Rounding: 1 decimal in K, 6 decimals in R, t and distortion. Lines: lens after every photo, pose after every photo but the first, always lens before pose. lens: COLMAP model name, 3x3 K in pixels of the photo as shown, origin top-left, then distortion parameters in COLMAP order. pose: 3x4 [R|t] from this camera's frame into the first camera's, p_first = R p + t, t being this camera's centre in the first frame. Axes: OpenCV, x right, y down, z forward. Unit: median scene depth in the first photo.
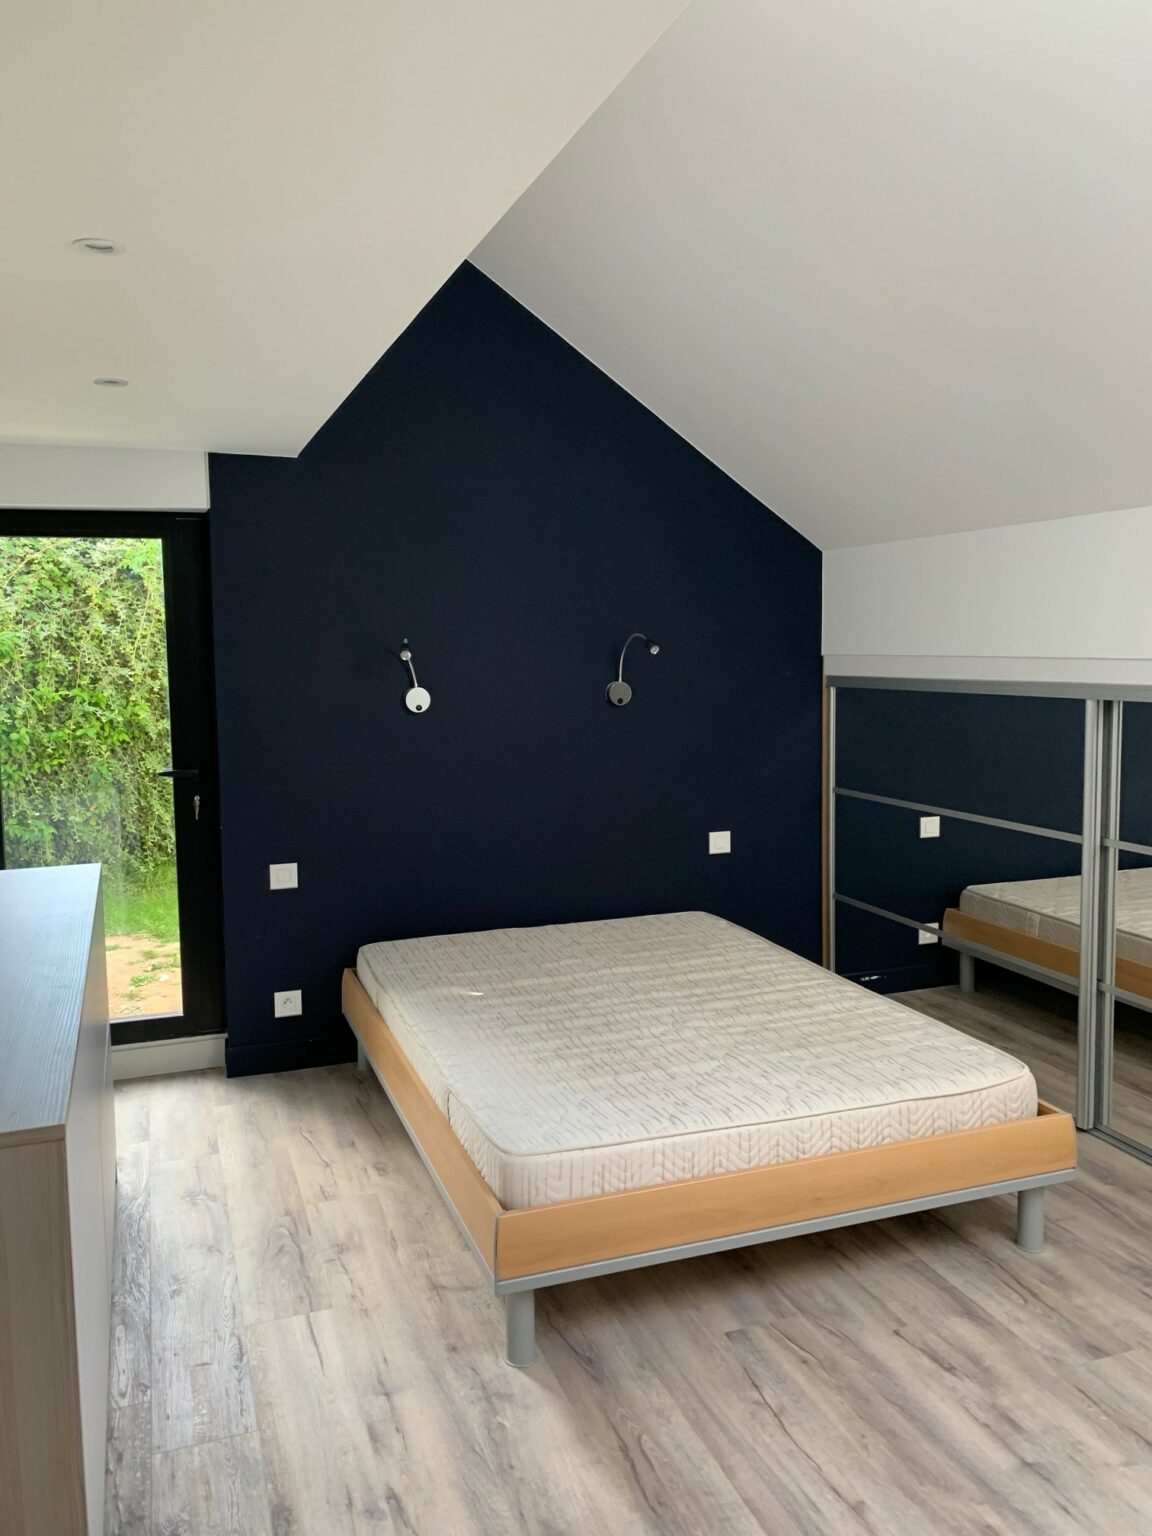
lens RADIAL K [[1165.0, 0, 581.2], [0, 1165.0, 761.7], [0, 0, 1]] dist [0.021268, -0.022599]
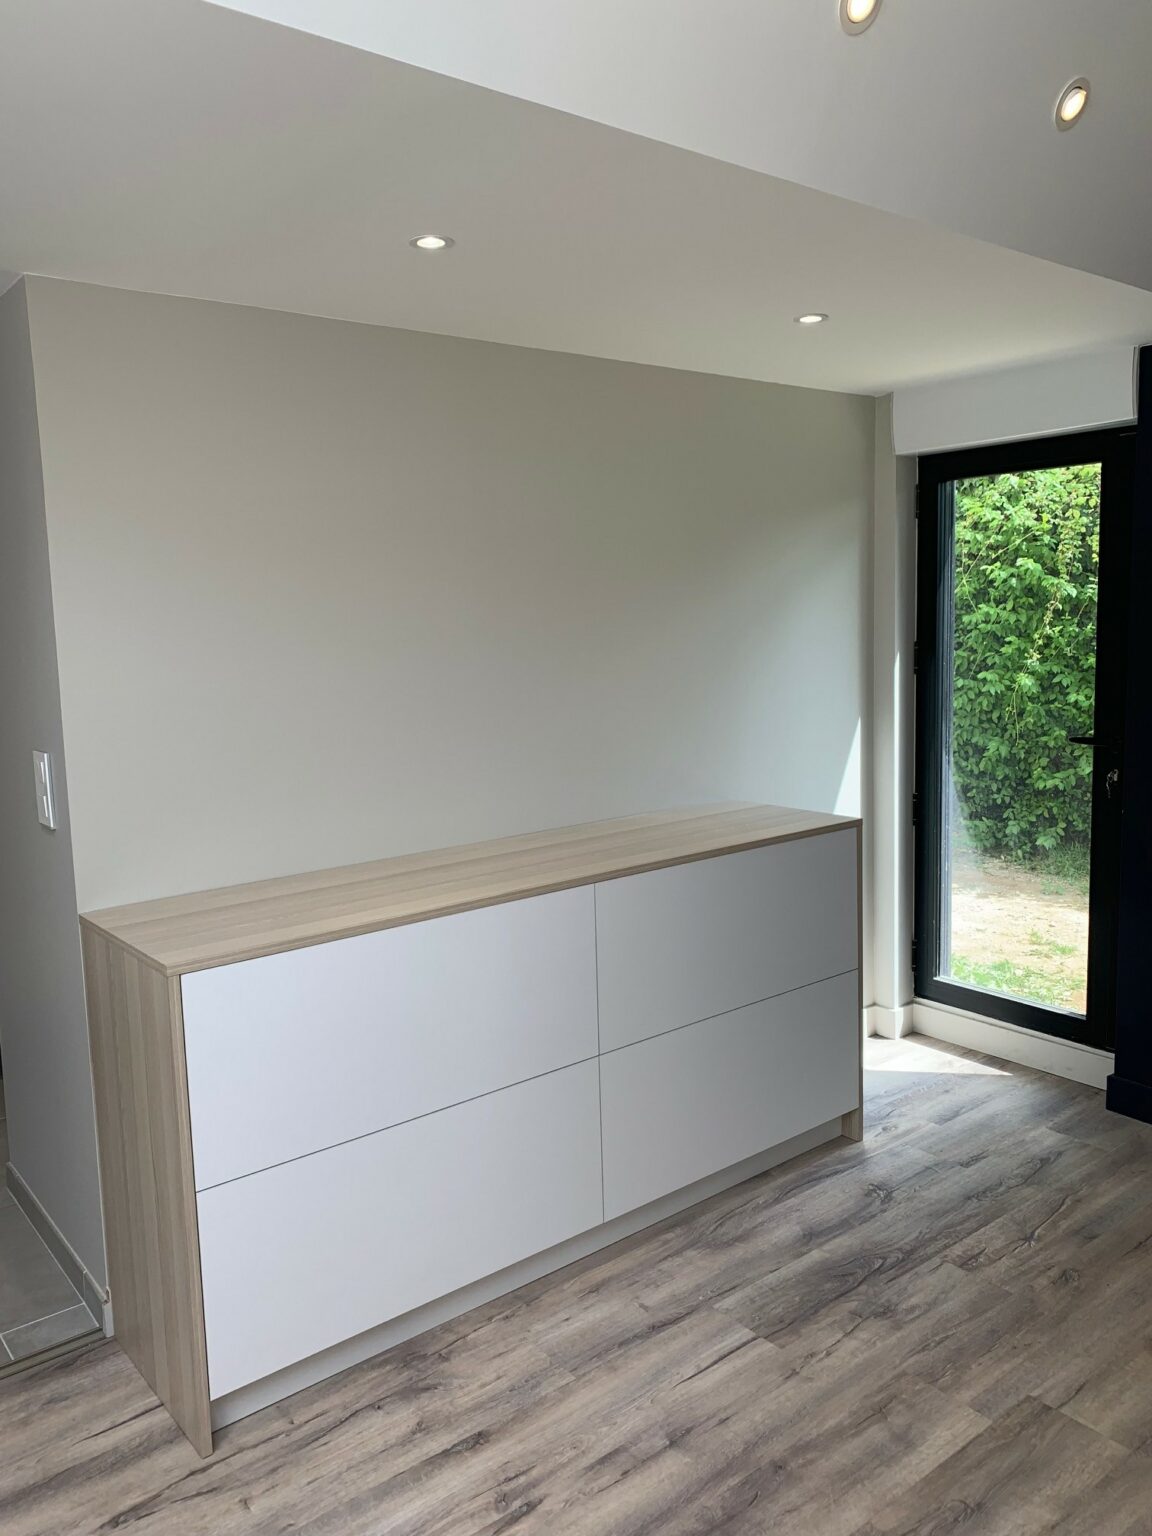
lens RADIAL K [[1165.0, 0, 561.1], [0, 1165.0, 772.0], [0, 0, 1]] dist [0.021268, -0.022599]
pose [[0.307247, 0.125112, -0.943370, 0.331678], [-0.071057, 0.991569, 0.108362, -0.030978], [0.948973, 0.033739, 0.313546, 0.355557]]
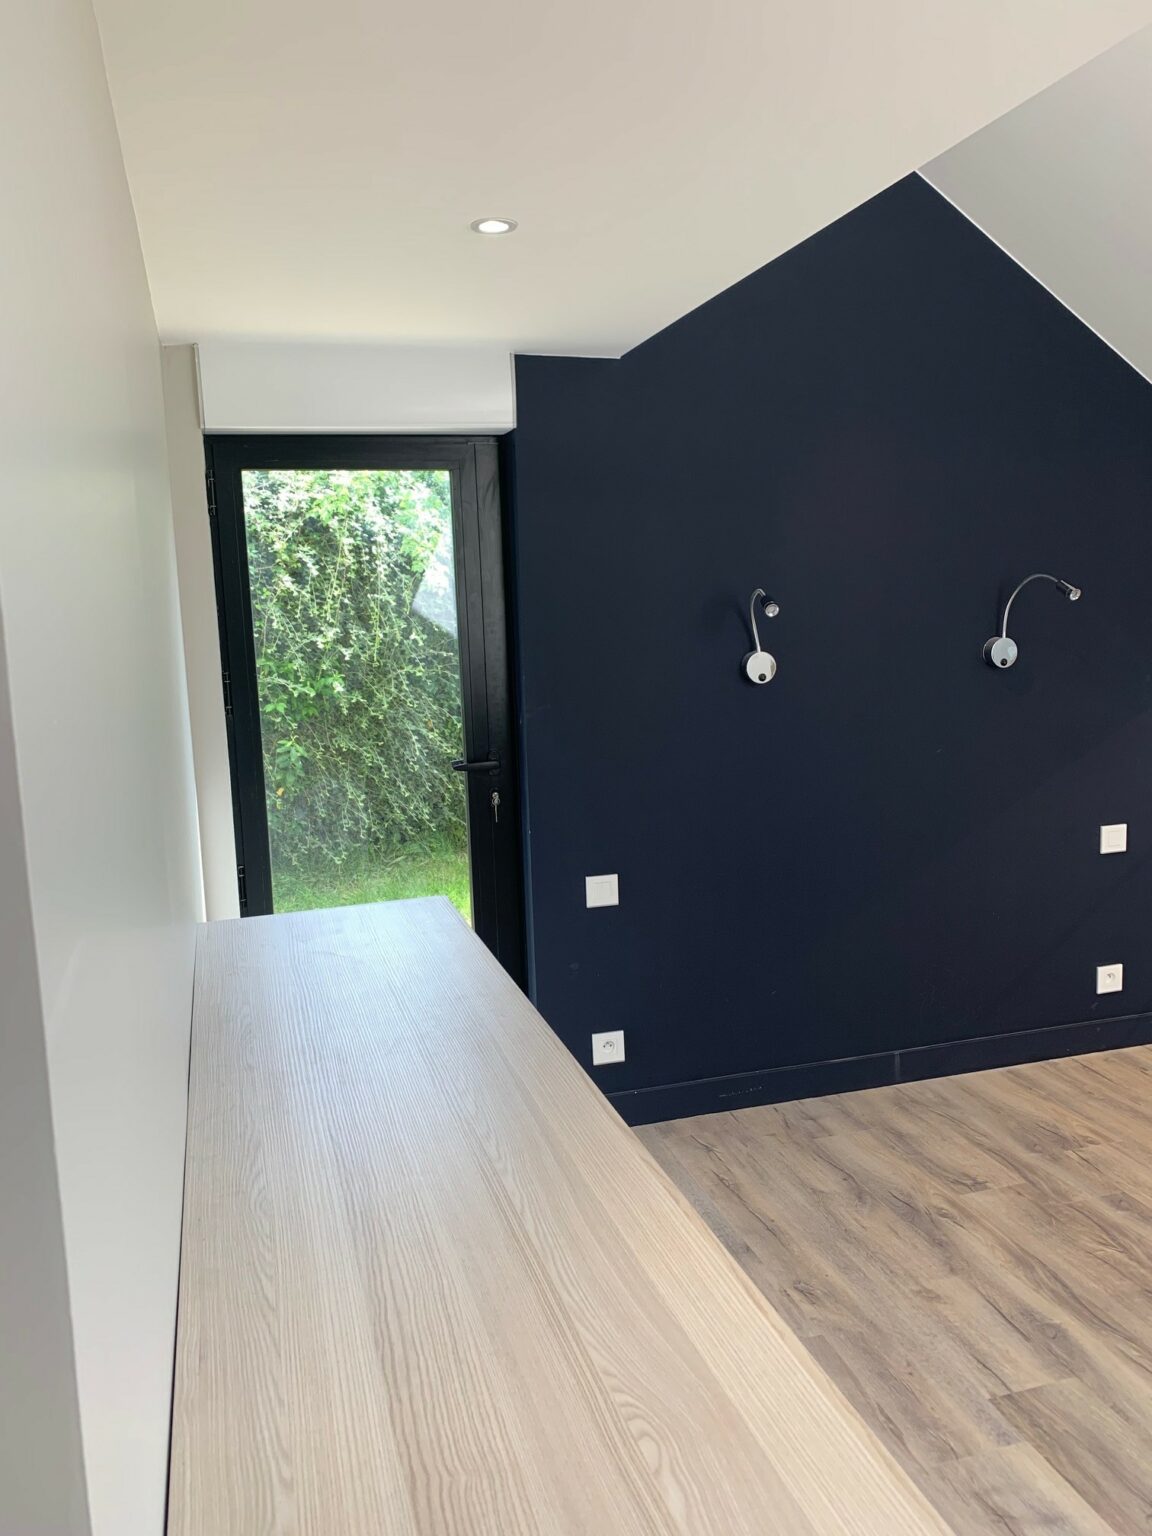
lens RADIAL K [[1165.0, 0, 565.1], [0, 1165.0, 770.8], [0, 0, 1]] dist [0.021268, -0.022599]
pose [[0.997636, -0.013146, -0.067455, -0.223514], [0.016221, 0.998844, 0.045254, -0.020896], [0.066782, -0.046241, 0.996696, 0.202260]]
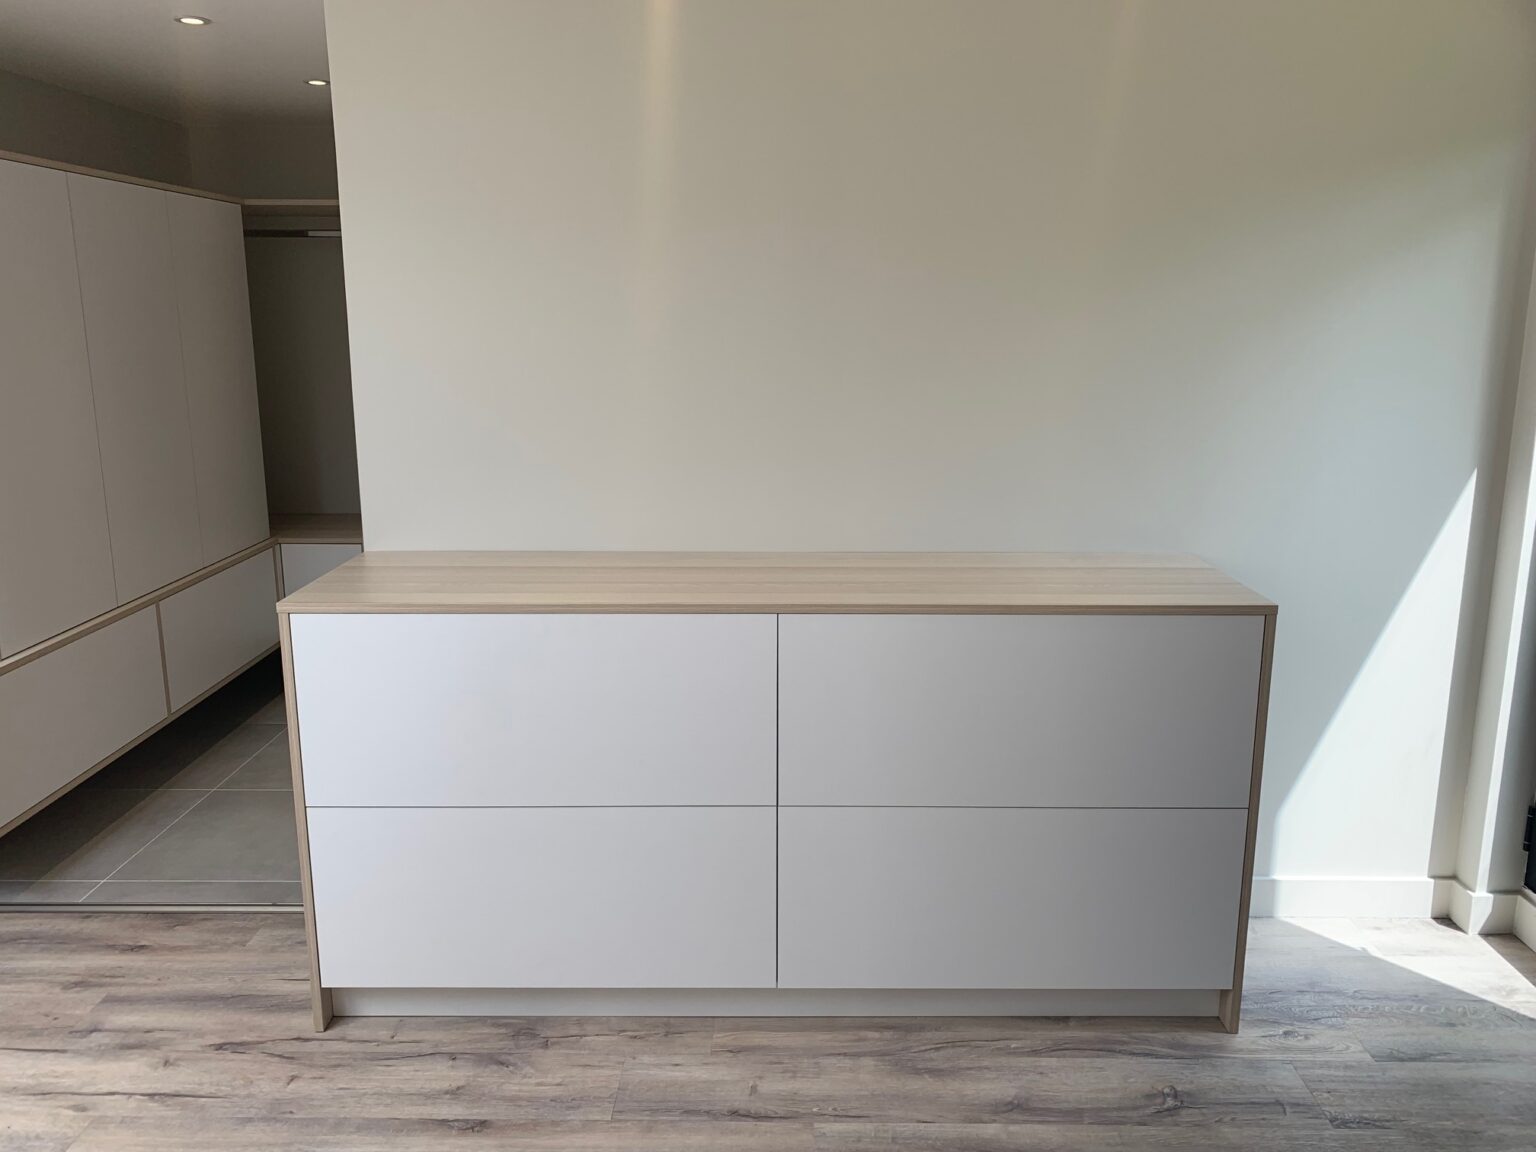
lens RADIAL K [[1165.0, 0, 775.0], [0, 1165.0, 568.2], [0, 0, 1]] dist [0.021268, -0.022599]
pose [[-0.350756, 0.206798, -0.913348, 0.247328], [-0.097721, 0.961905, 0.255321, -0.063458], [0.931354, 0.178809, -0.317186, 0.733169]]
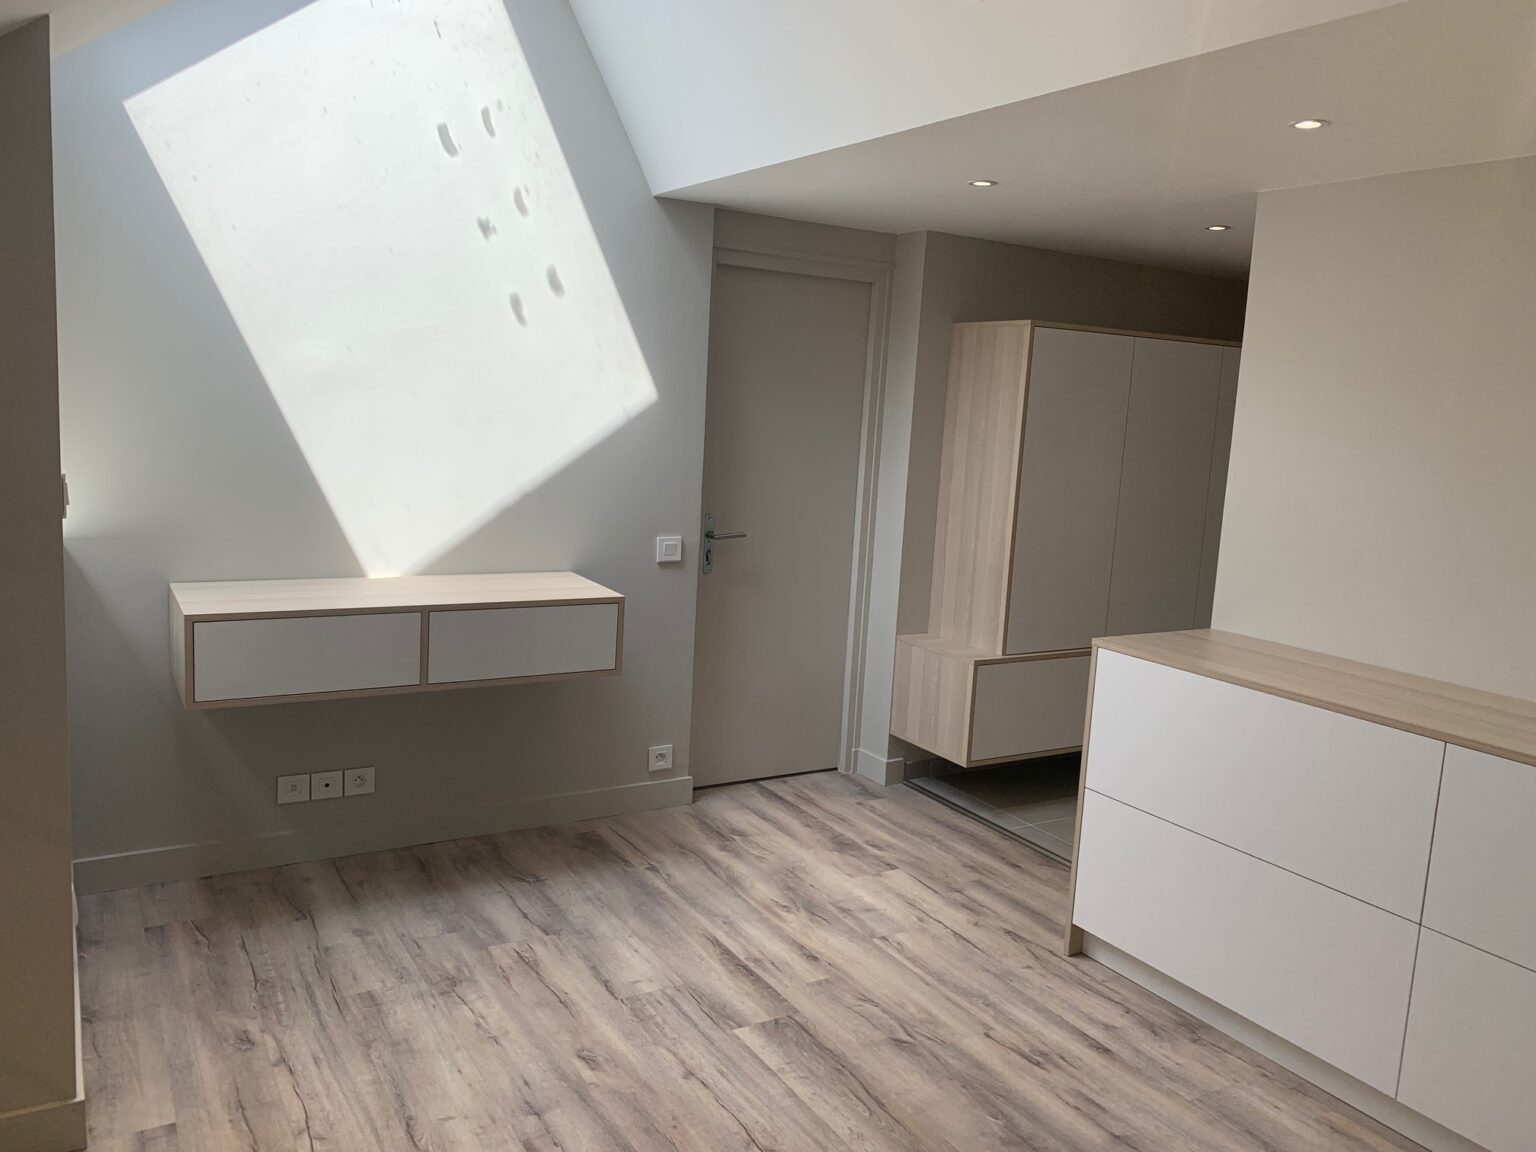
lens RADIAL K [[1165.0, 0, 768.4], [0, 1165.0, 576.9], [0, 0, 1]] dist [0.021268, -0.022599]
pose [[-0.980932, -0.012031, -0.193978, 0.200321], [-0.061878, 0.965476, 0.253036, -0.109610], [0.184237, 0.260214, -0.947811, 1.030257]]
